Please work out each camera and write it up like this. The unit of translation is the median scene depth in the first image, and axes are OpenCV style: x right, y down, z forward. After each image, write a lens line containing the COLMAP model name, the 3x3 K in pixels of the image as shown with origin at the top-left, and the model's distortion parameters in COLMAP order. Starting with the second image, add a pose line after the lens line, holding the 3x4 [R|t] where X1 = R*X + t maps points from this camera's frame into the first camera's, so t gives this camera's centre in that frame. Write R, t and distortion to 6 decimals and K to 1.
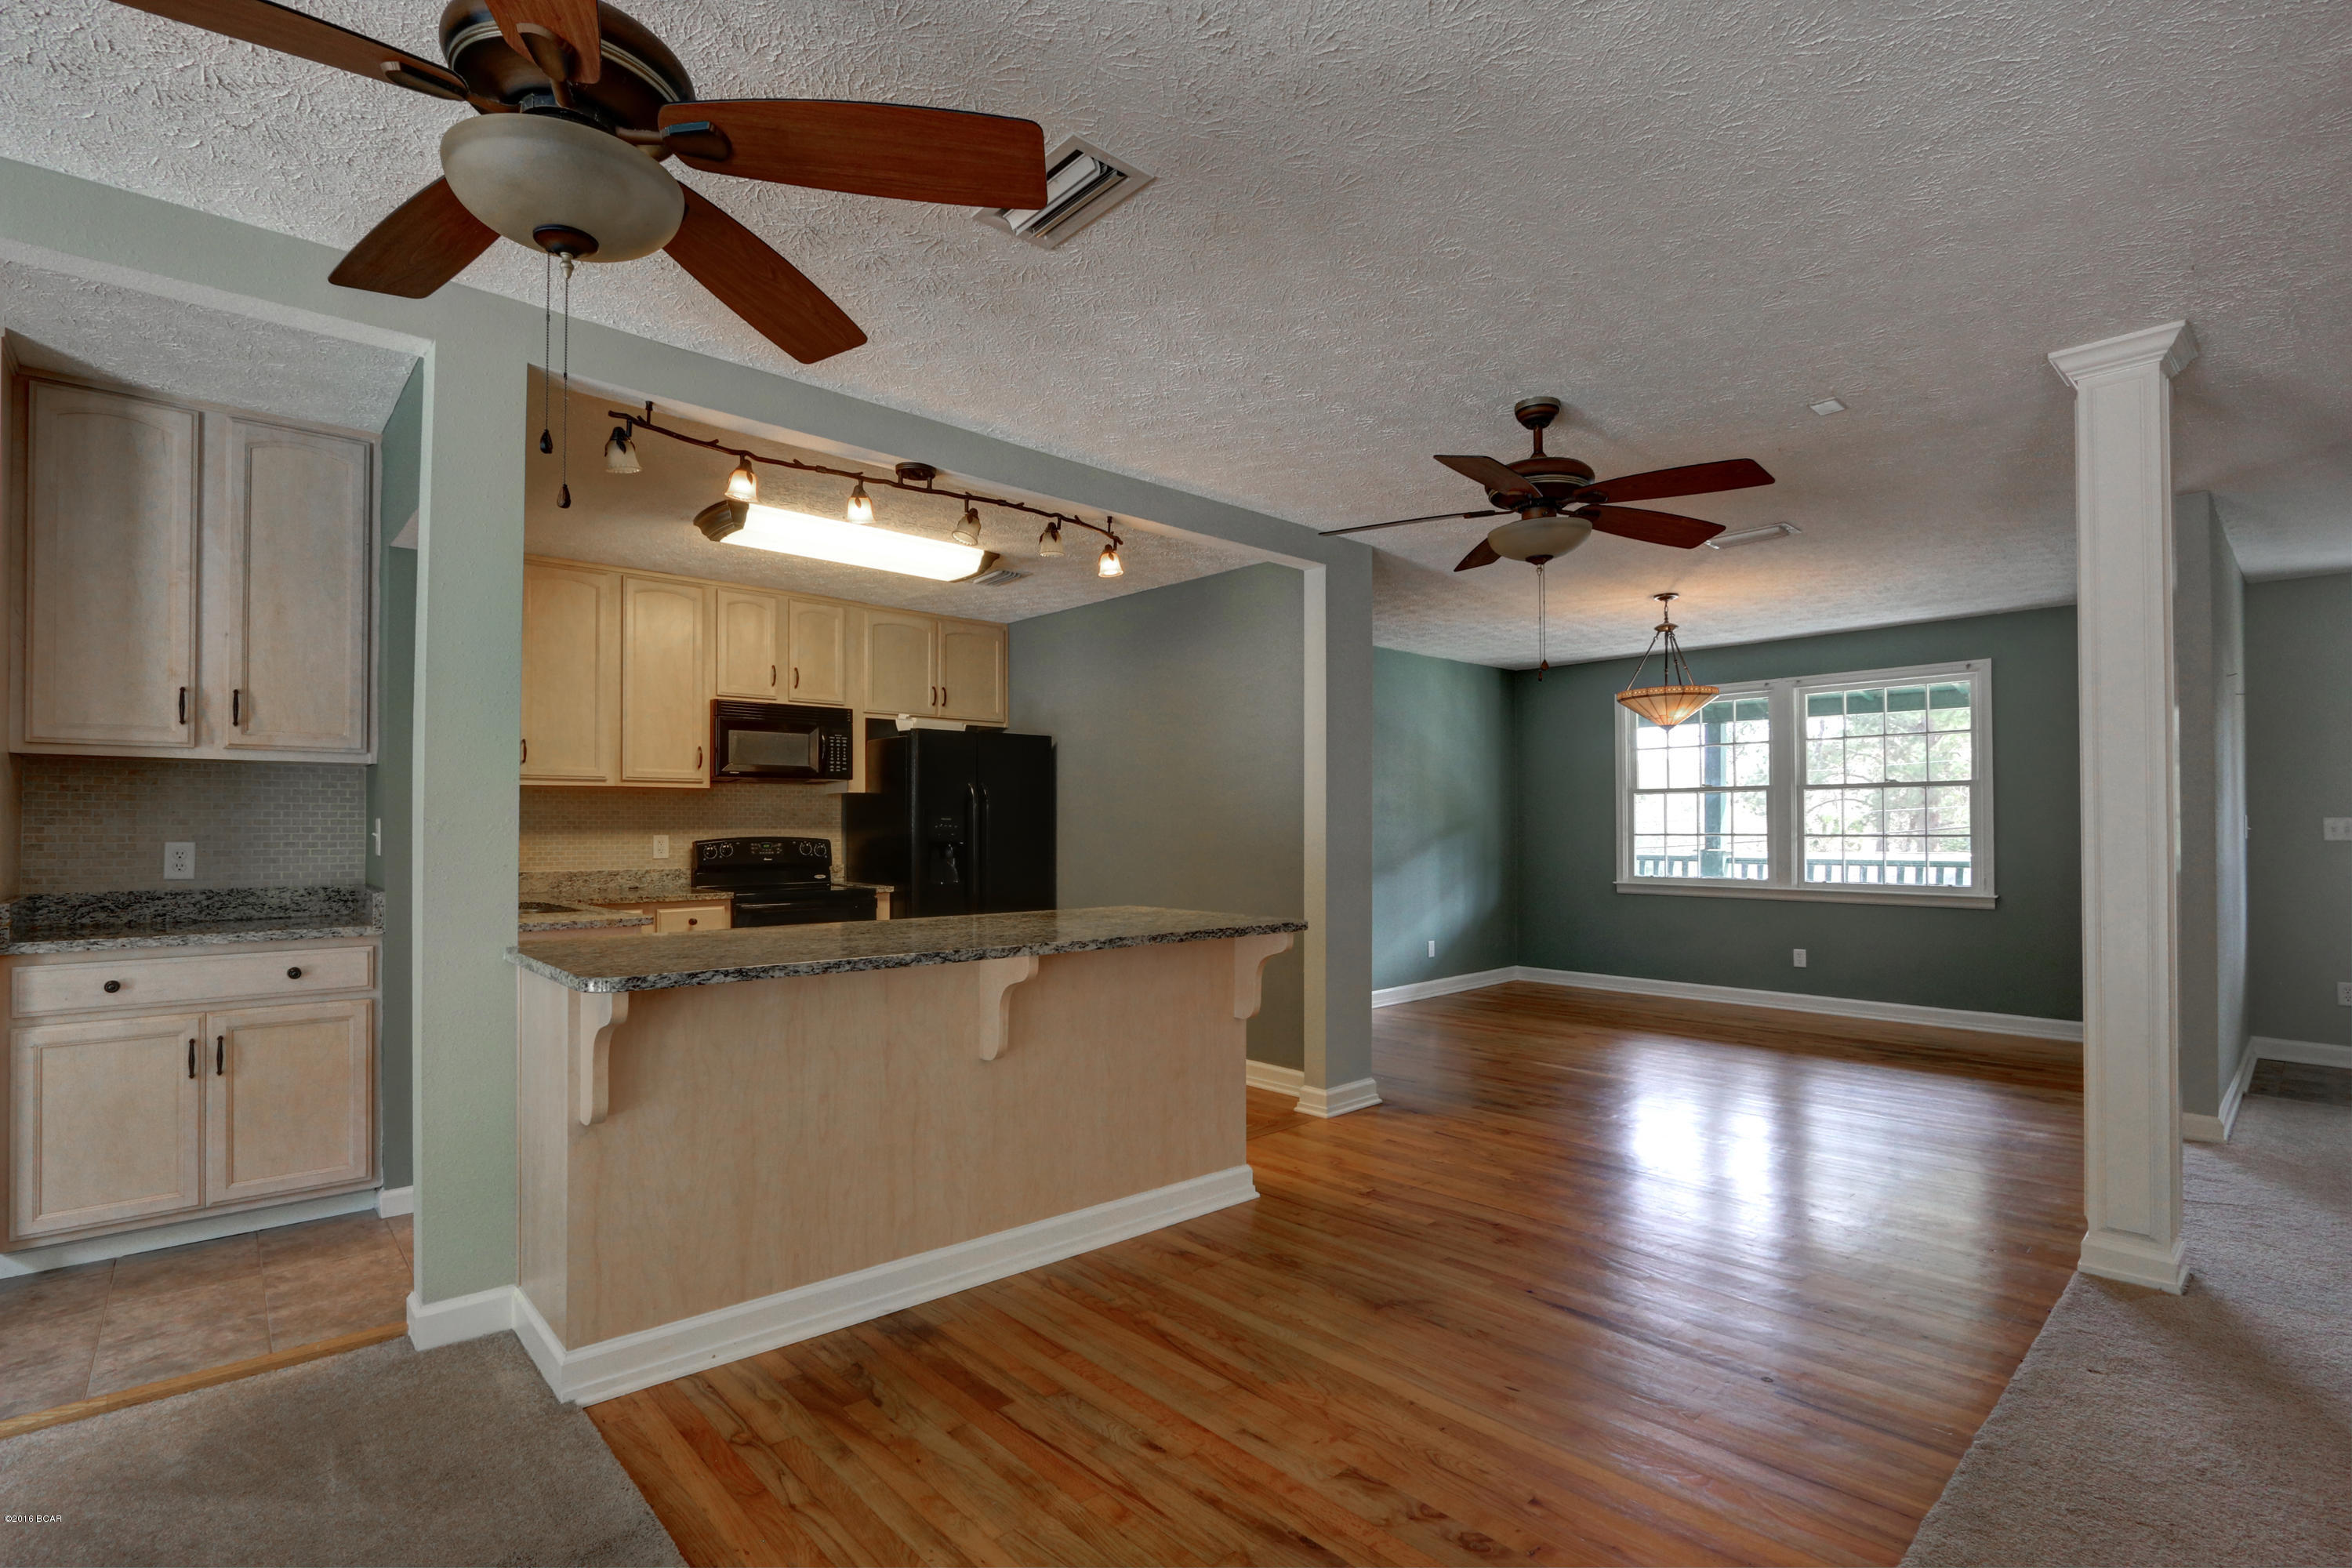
lens RADIAL K [[1084.3, 0, 1183.6], [0, 1084.3, 806.2], [0, 0, 1]] dist [-0.015822, 0.003570]
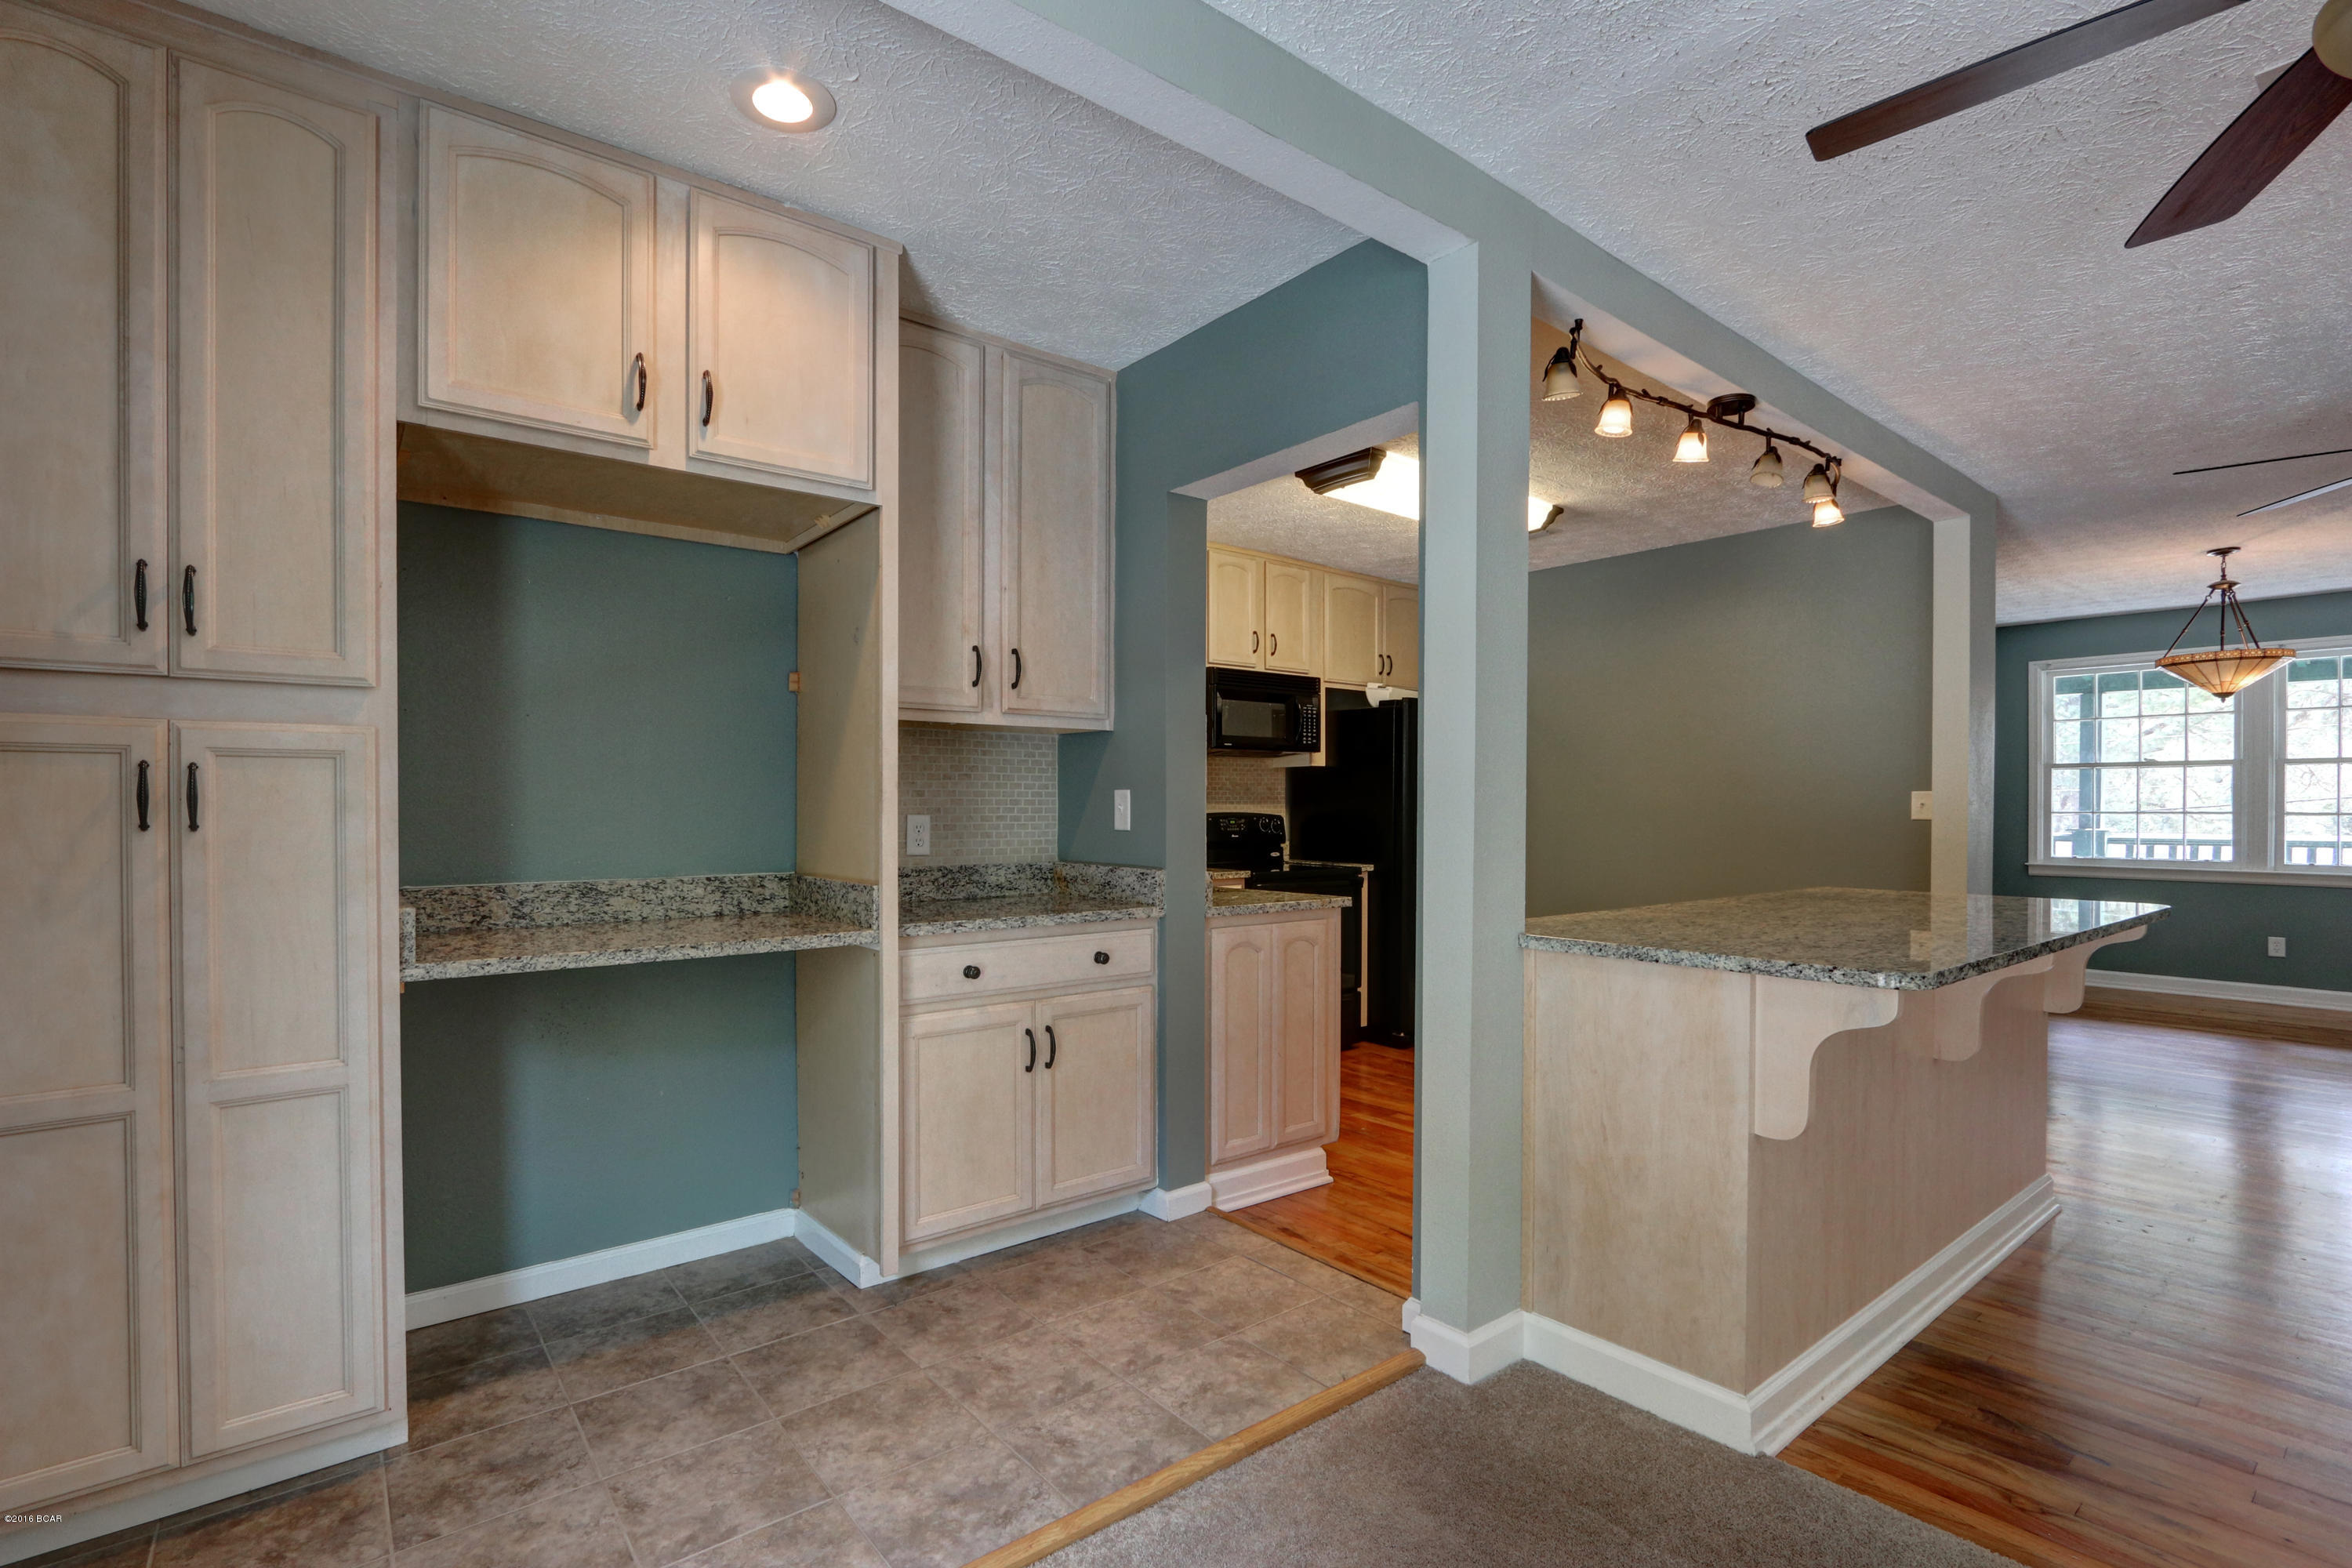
lens RADIAL K [[1084.3, 0, 1161.3], [0, 1084.3, 807.1], [0, 0, 1]] dist [-0.015822, 0.003570]
pose [[0.998396, 0.002158, -0.056568, -0.661071], [-0.000990, 0.999786, 0.020671, 0.006576], [0.056601, -0.020582, 0.998185, 0.072170]]
